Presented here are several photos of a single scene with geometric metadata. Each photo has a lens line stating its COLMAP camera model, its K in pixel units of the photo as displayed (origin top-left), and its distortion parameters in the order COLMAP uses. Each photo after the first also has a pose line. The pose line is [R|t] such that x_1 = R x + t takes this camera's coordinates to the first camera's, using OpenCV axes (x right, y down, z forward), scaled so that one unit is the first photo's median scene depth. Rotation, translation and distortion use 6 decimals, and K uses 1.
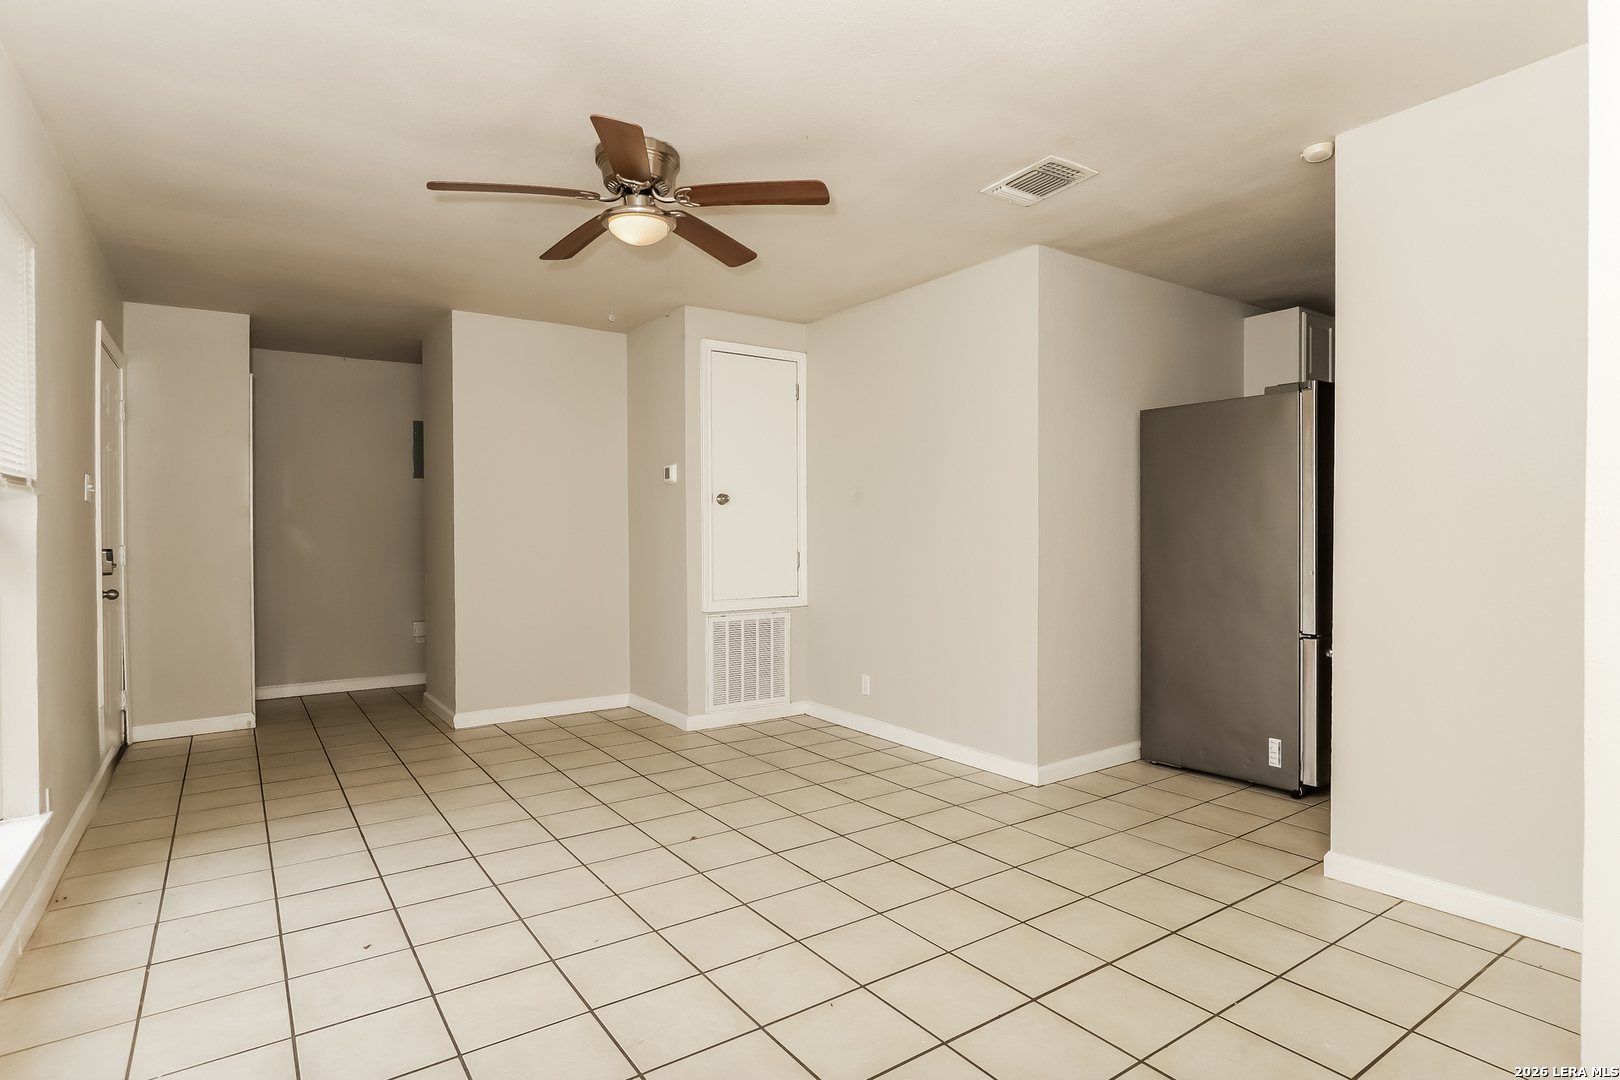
lens RADIAL K [[832.6, 0, 822.0], [0, 832.6, 545.1], [0, 0, 1]] dist [-0.001296, -0.000252]
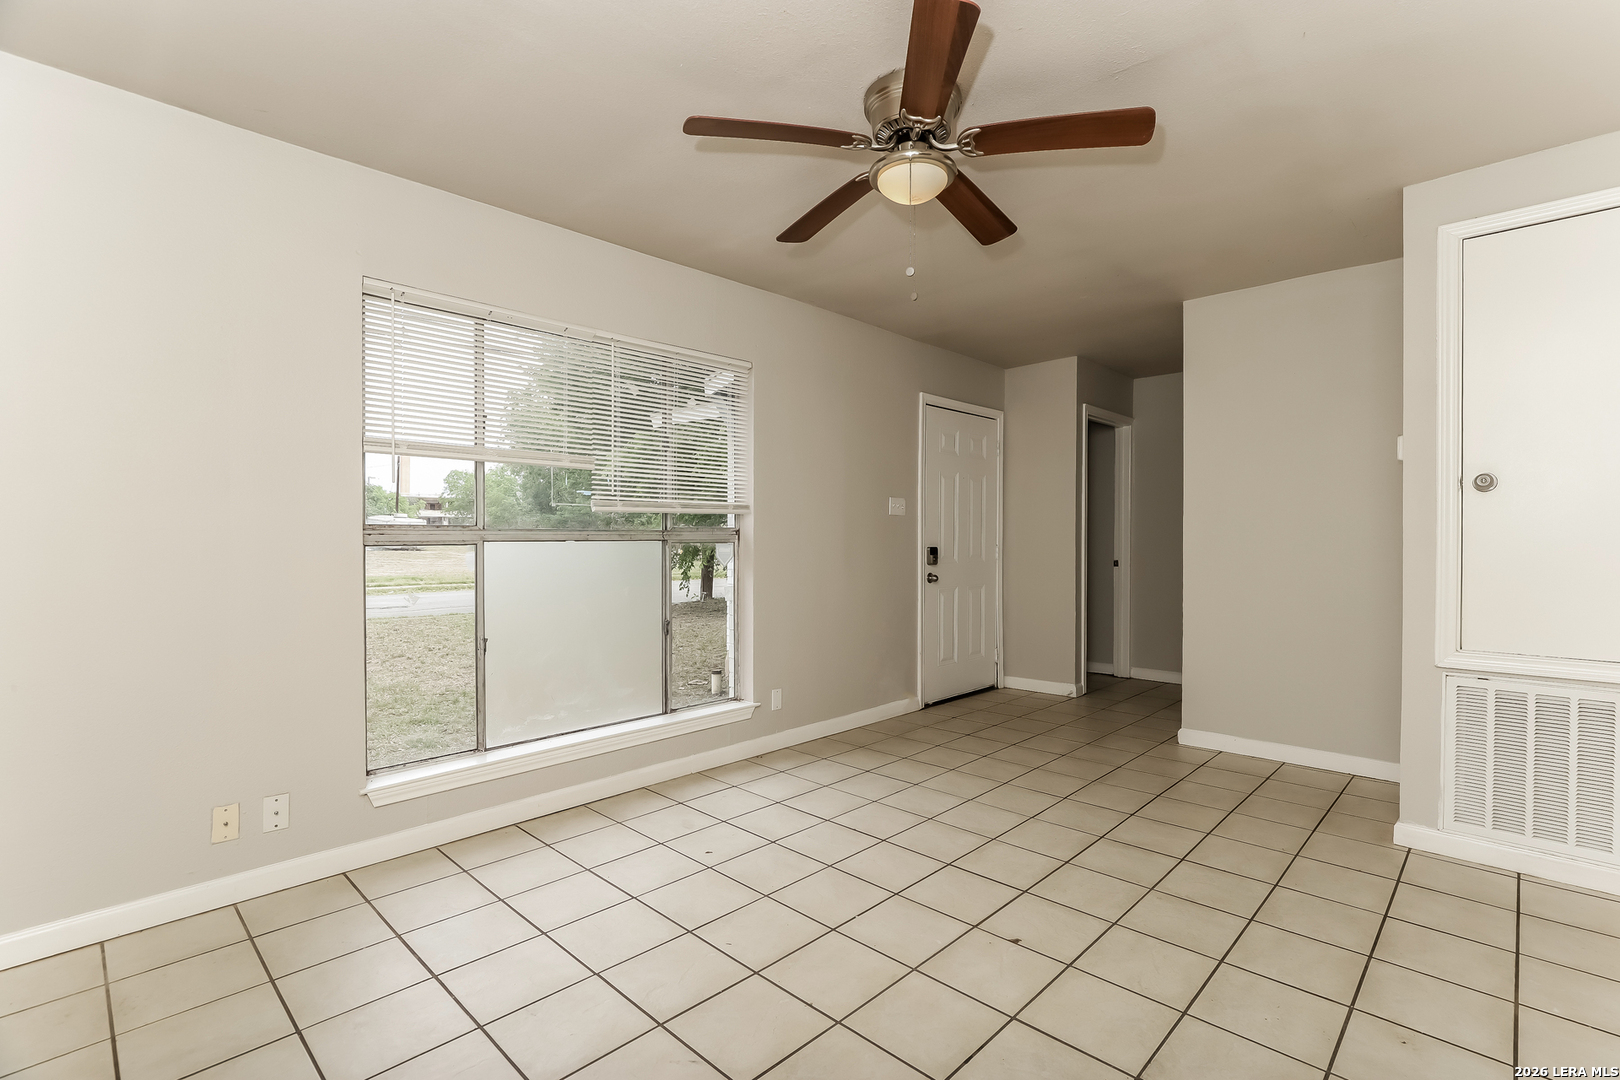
lens RADIAL K [[736.3, 0, 822.4], [0, 736.3, 542.3], [0, 0, 1]] dist [-0.000676, -0.001444]
pose [[0.207645, 0.014822, -0.978092, 0.299882], [-0.007328, 0.999881, 0.013596, -0.016466], [0.978177, 0.004344, 0.207728, 0.433535]]
